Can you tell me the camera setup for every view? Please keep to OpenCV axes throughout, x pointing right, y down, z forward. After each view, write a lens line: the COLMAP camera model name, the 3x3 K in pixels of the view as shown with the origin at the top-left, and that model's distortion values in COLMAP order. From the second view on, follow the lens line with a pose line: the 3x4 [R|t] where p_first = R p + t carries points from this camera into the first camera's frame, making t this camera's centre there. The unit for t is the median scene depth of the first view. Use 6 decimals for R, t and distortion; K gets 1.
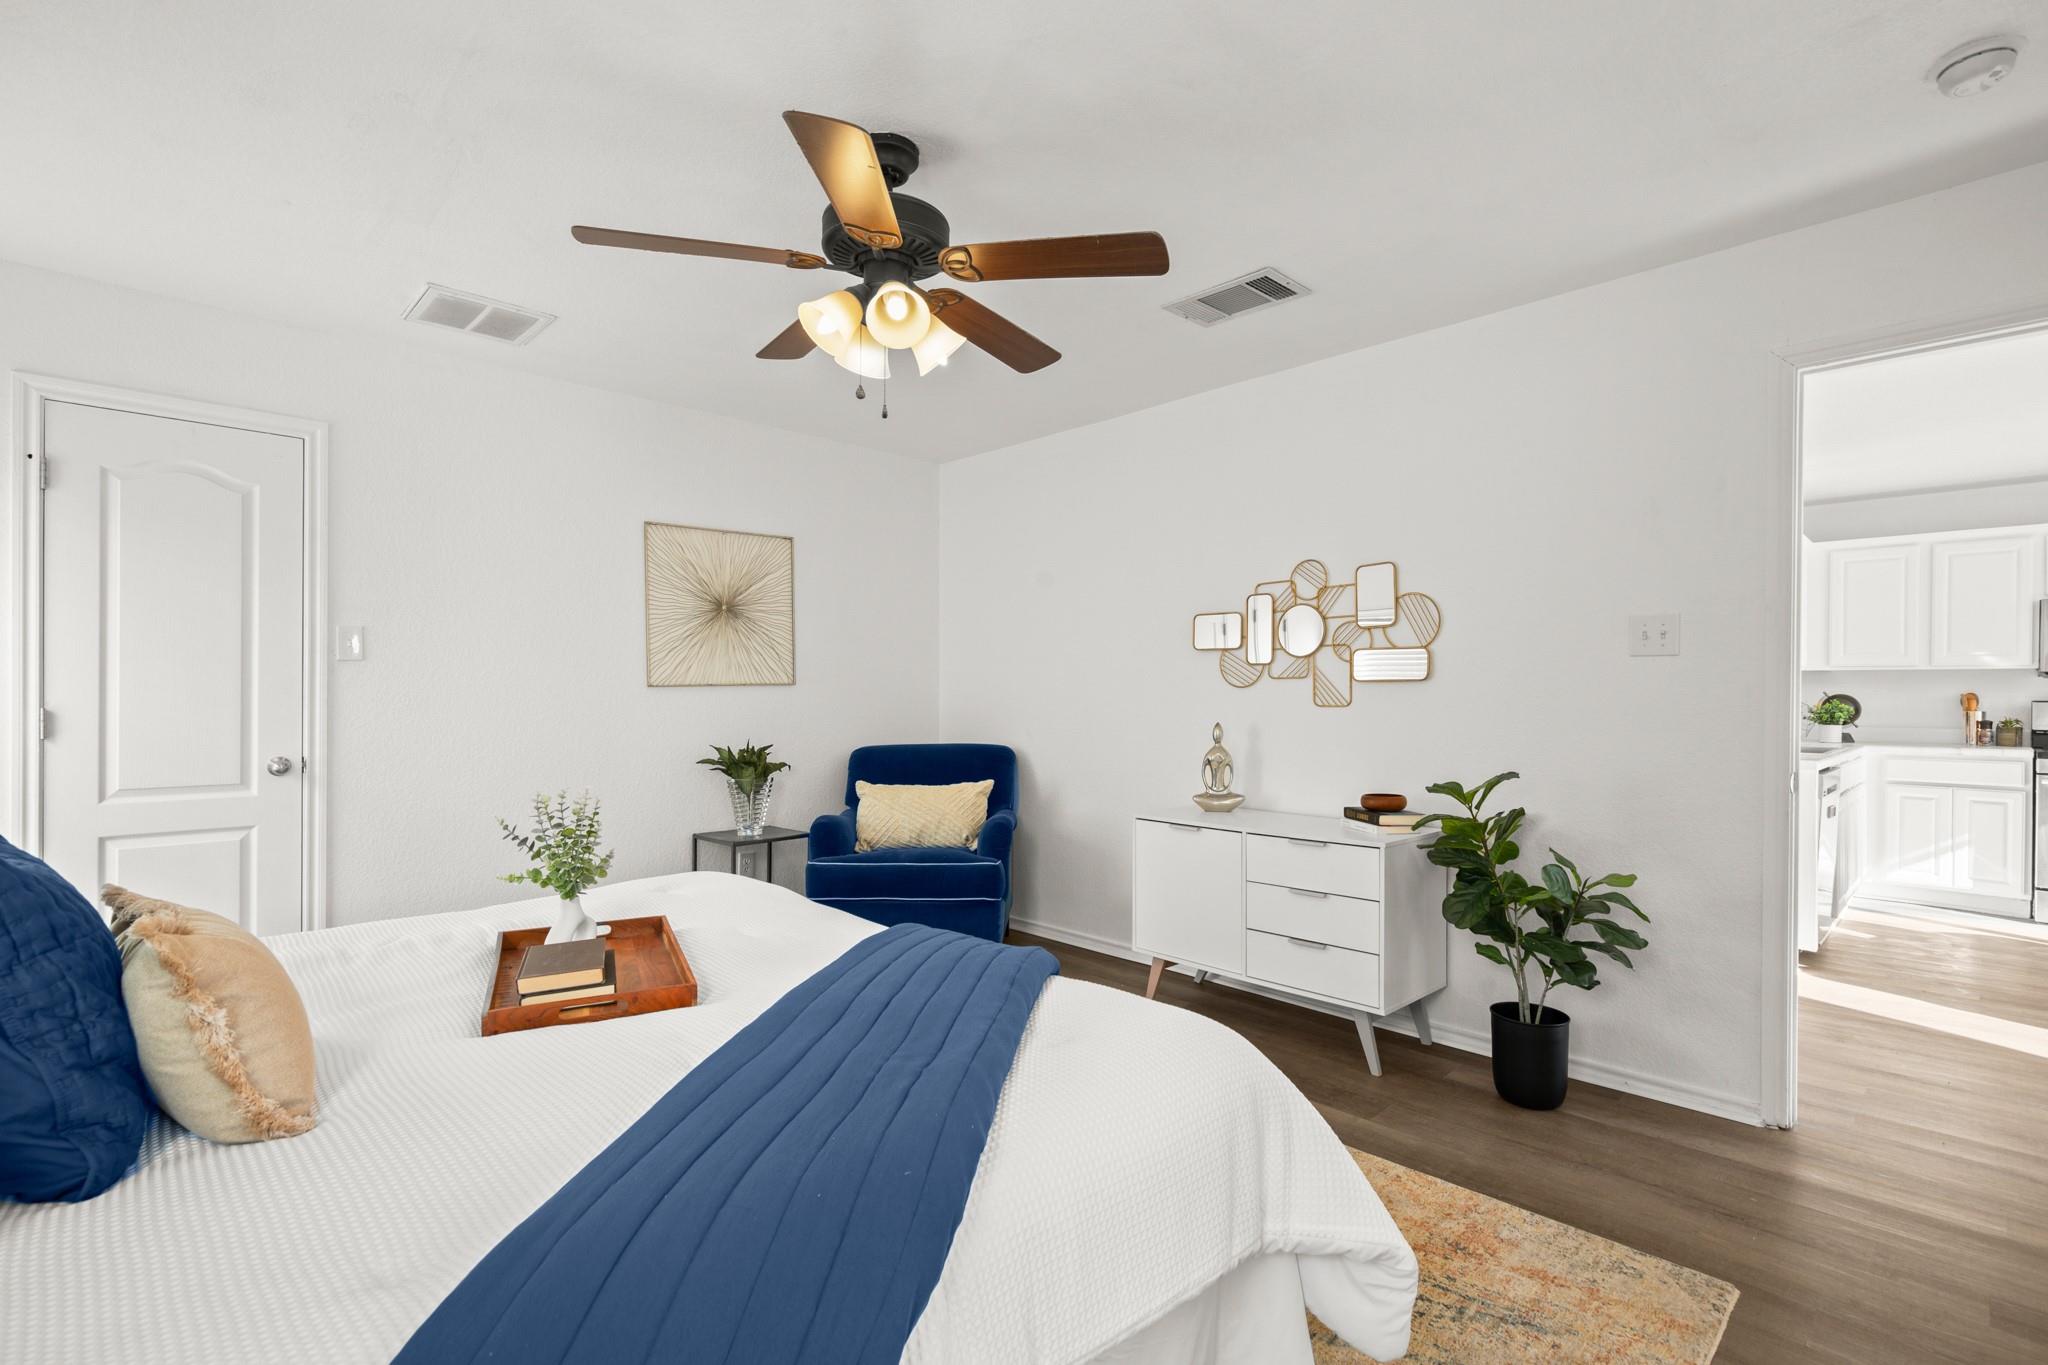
lens RADIAL K [[950.6, 0, 1034.0], [0, 950.6, 699.0], [0, 0, 1]] dist [0.001363, 0.000200]
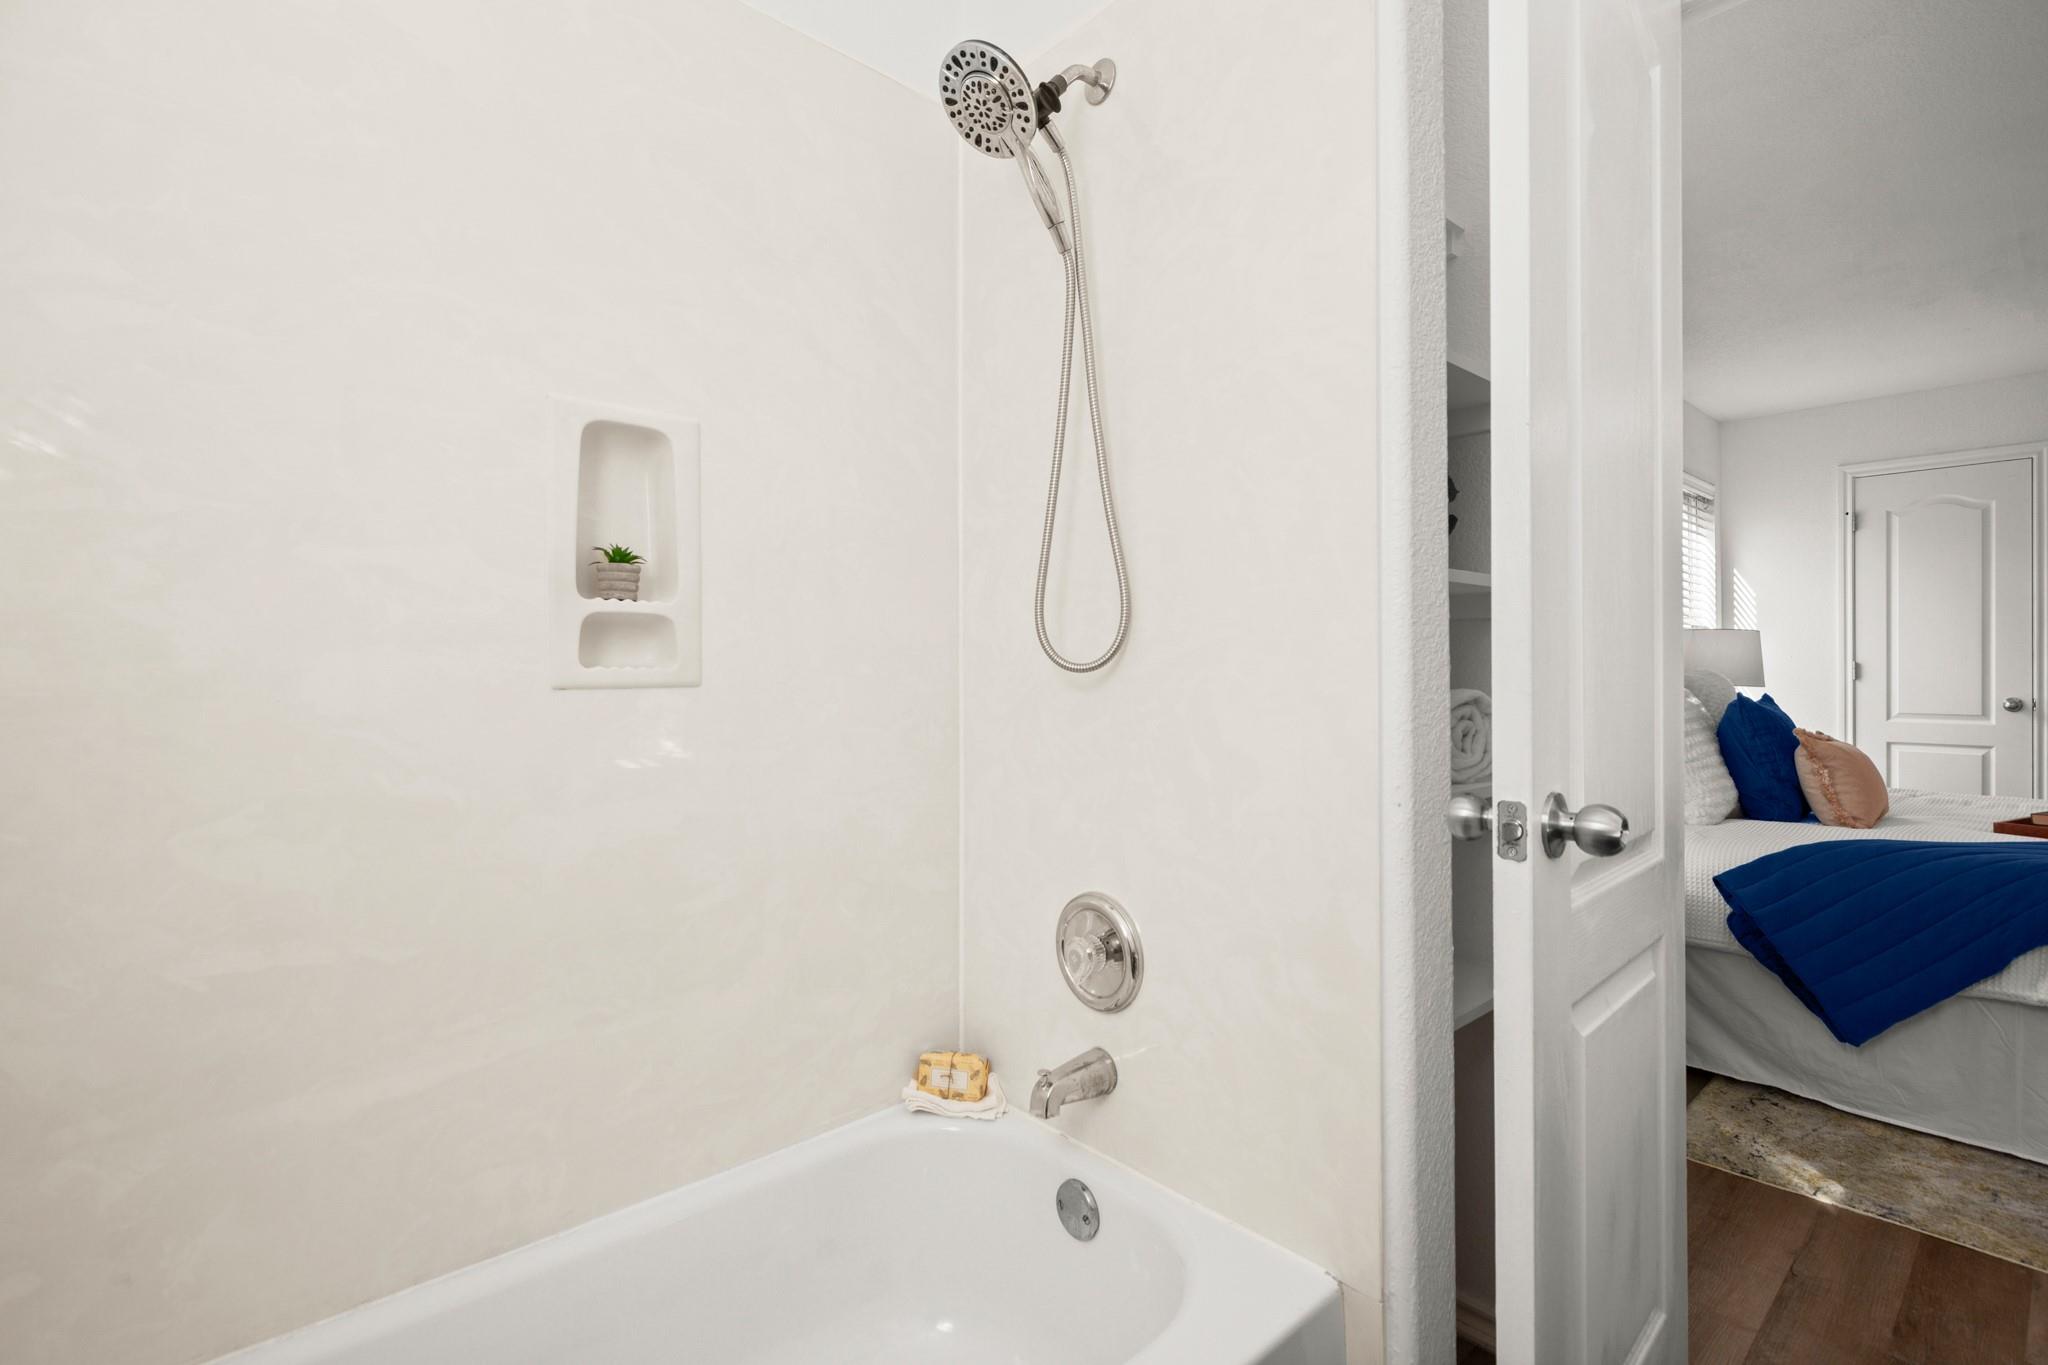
lens RADIAL K [[950.6, 0, 1042.8], [0, 950.6, 666.0], [0, 0, 1]] dist [0.001363, 0.000200]
pose [[-0.021998, -0.004825, -0.999746, 0.660715], [-0.002745, 0.999985, -0.004766, 0.029214], [0.999754, 0.002639, -0.022011, -0.390038]]
